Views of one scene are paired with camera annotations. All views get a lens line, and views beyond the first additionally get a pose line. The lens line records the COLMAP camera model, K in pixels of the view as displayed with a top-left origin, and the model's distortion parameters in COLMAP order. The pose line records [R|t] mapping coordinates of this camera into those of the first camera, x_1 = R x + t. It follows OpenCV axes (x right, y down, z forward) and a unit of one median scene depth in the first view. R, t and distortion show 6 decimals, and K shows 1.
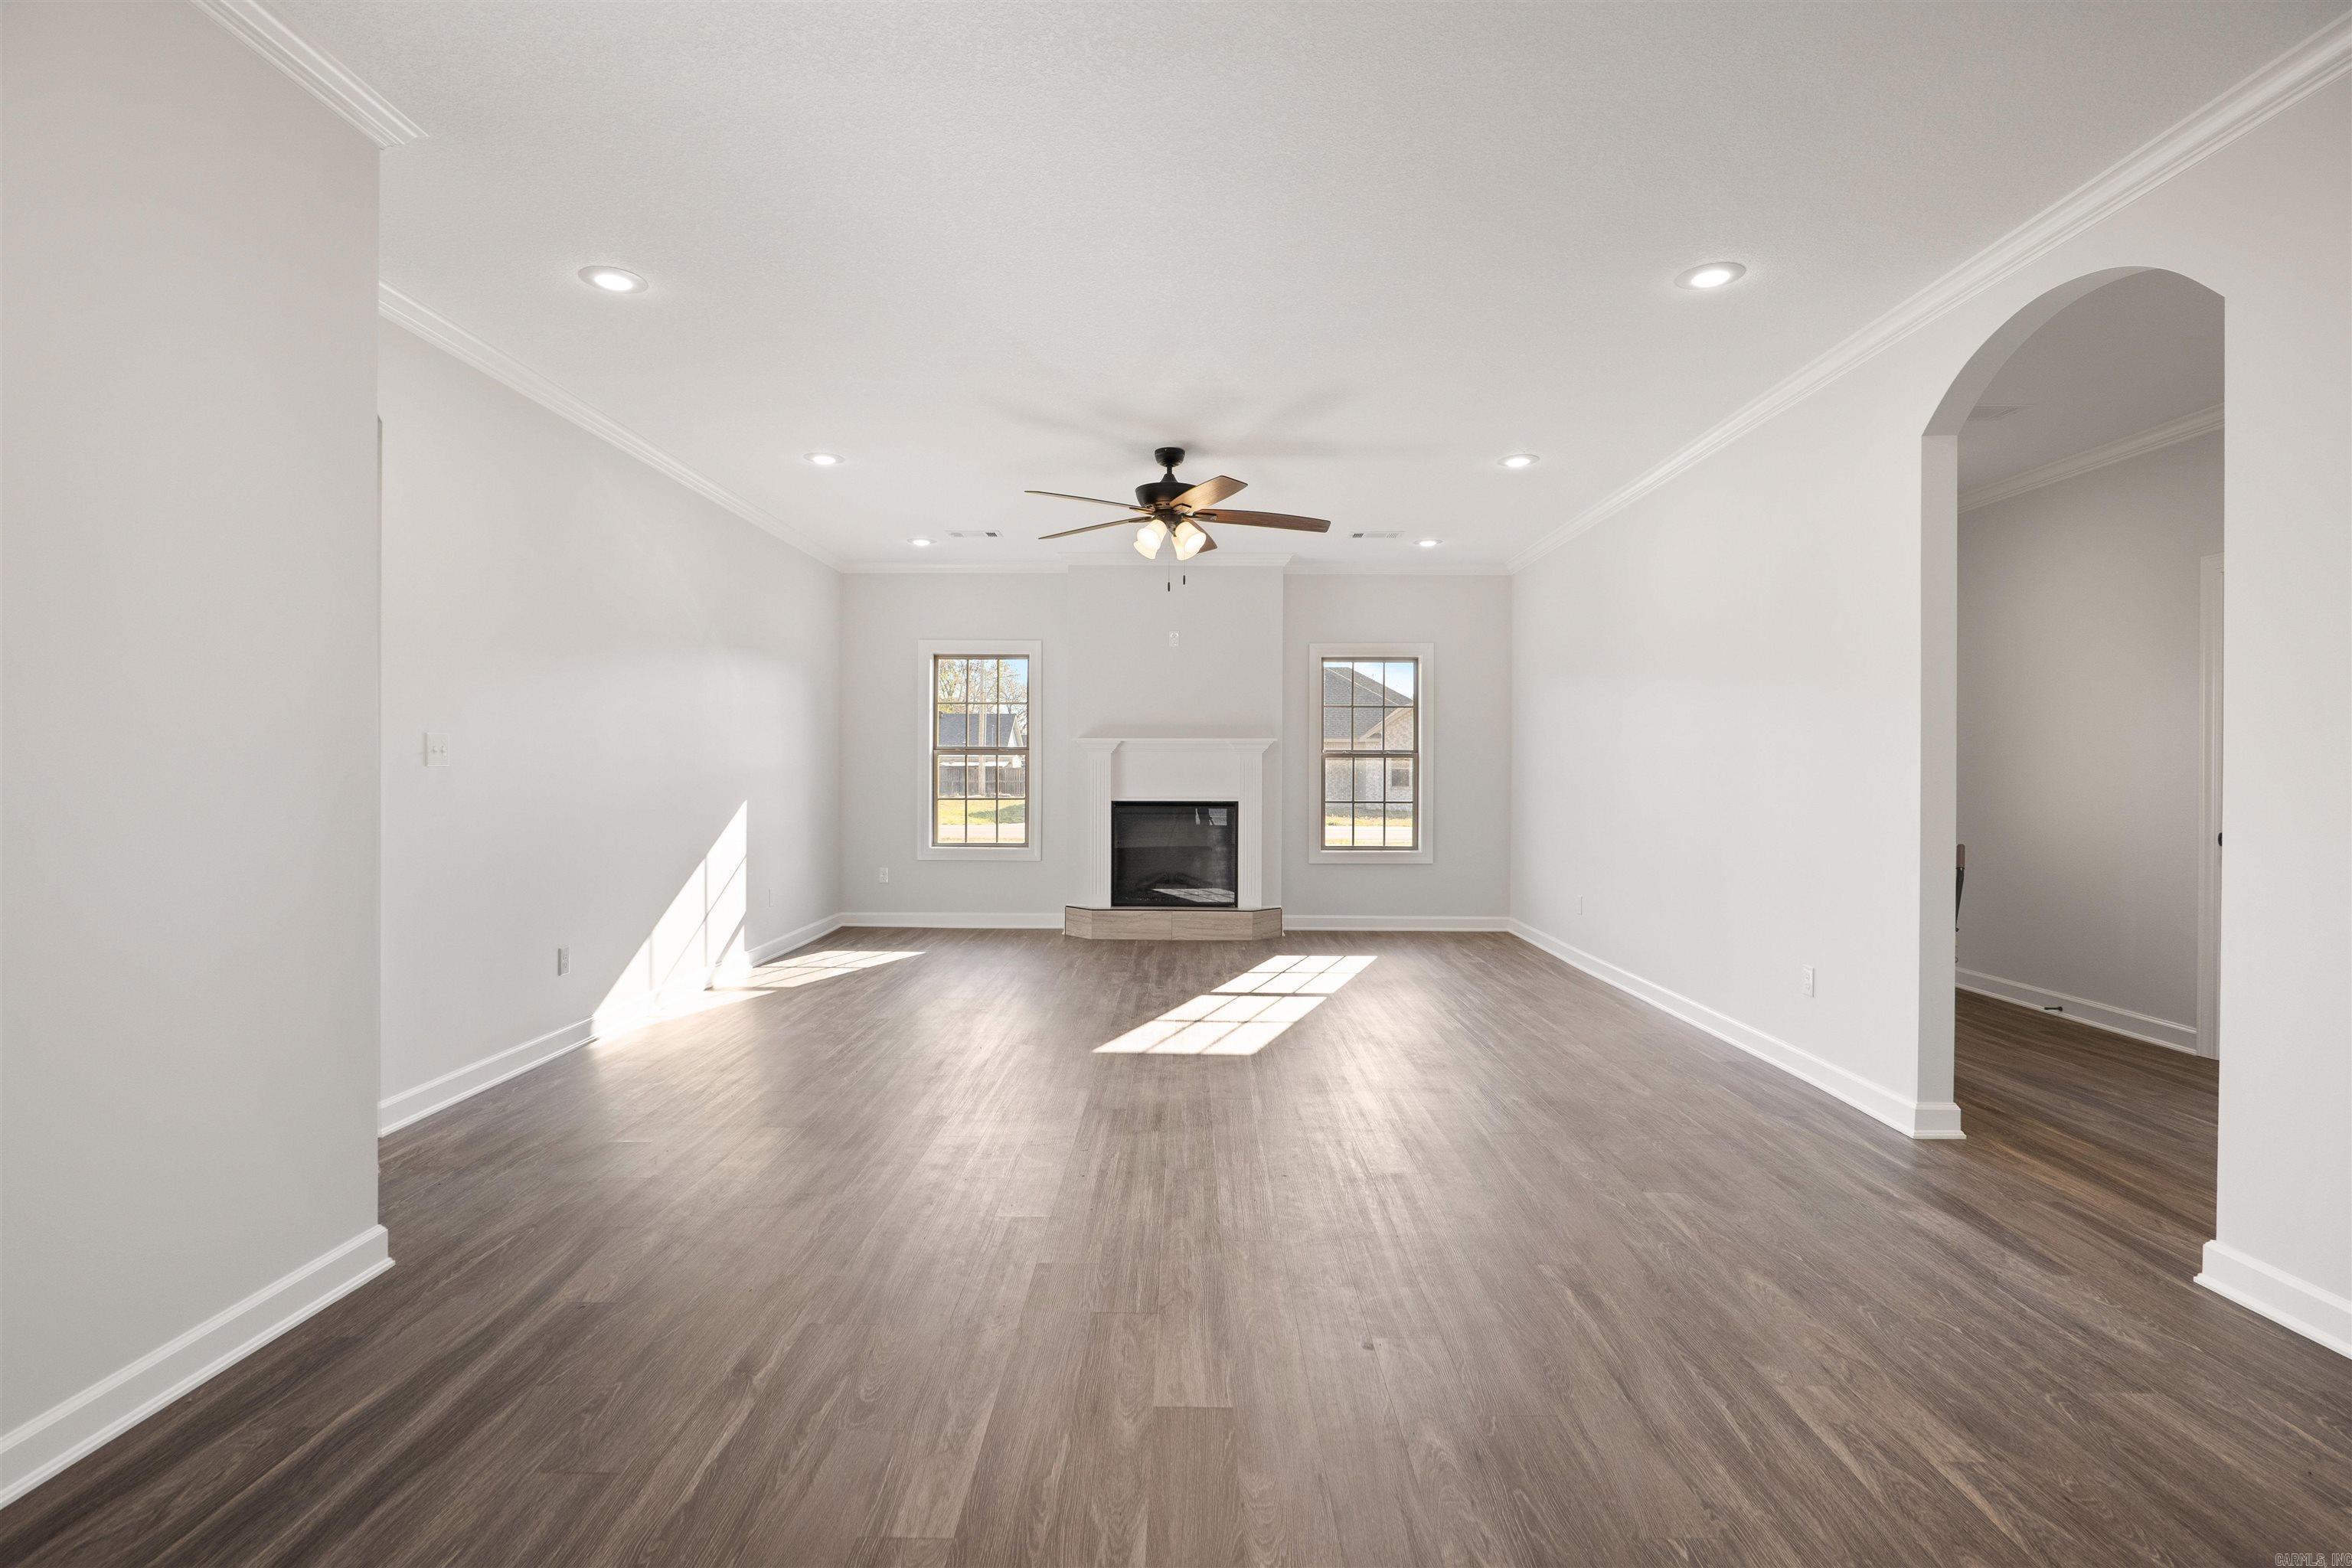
lens RADIAL K [[1120.3, 0, 1173.2], [0, 1120.3, 770.2], [0, 0, 1]] dist [-0.063120, 0.009313]
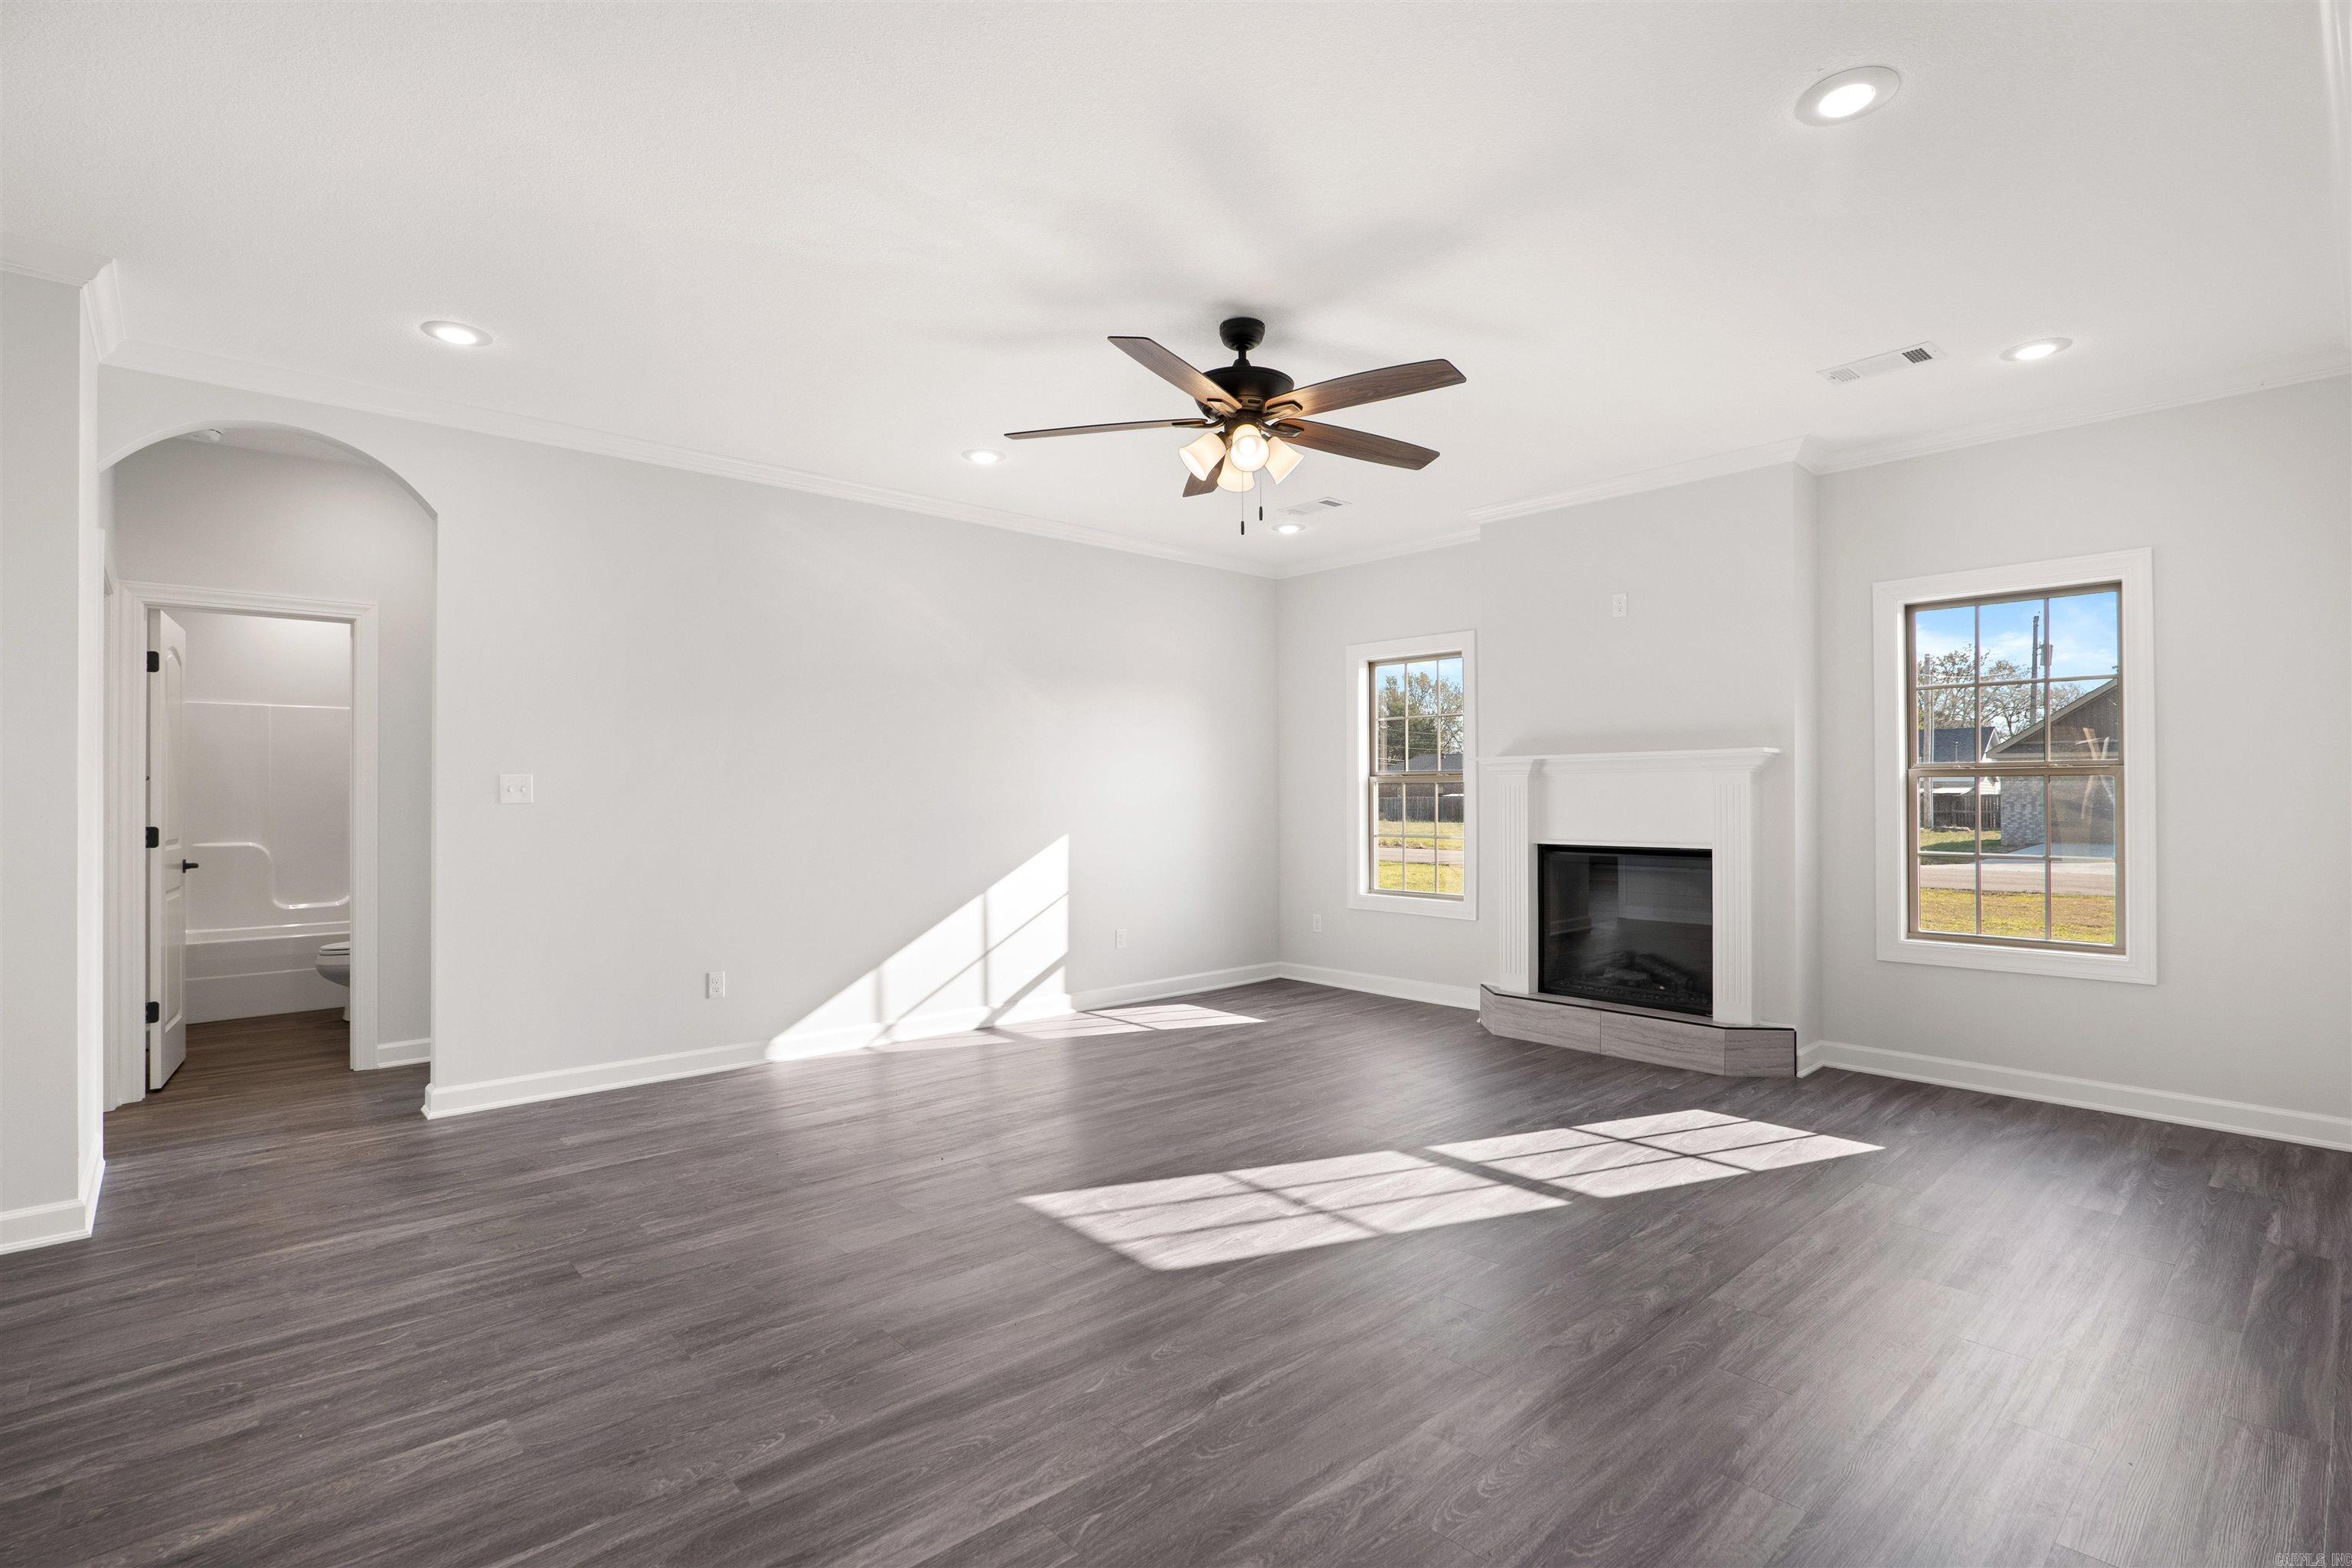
lens RADIAL K [[1123.4, 0, 1136.6], [0, 1123.4, 795.2], [0, 0, 1]] dist [-0.027886, 0.008842]
pose [[0.675147, -0.005454, -0.737663, 0.303820], [0.001877, 0.999982, -0.005675, -0.000159], [0.737681, 0.002447, 0.675146, 0.339389]]
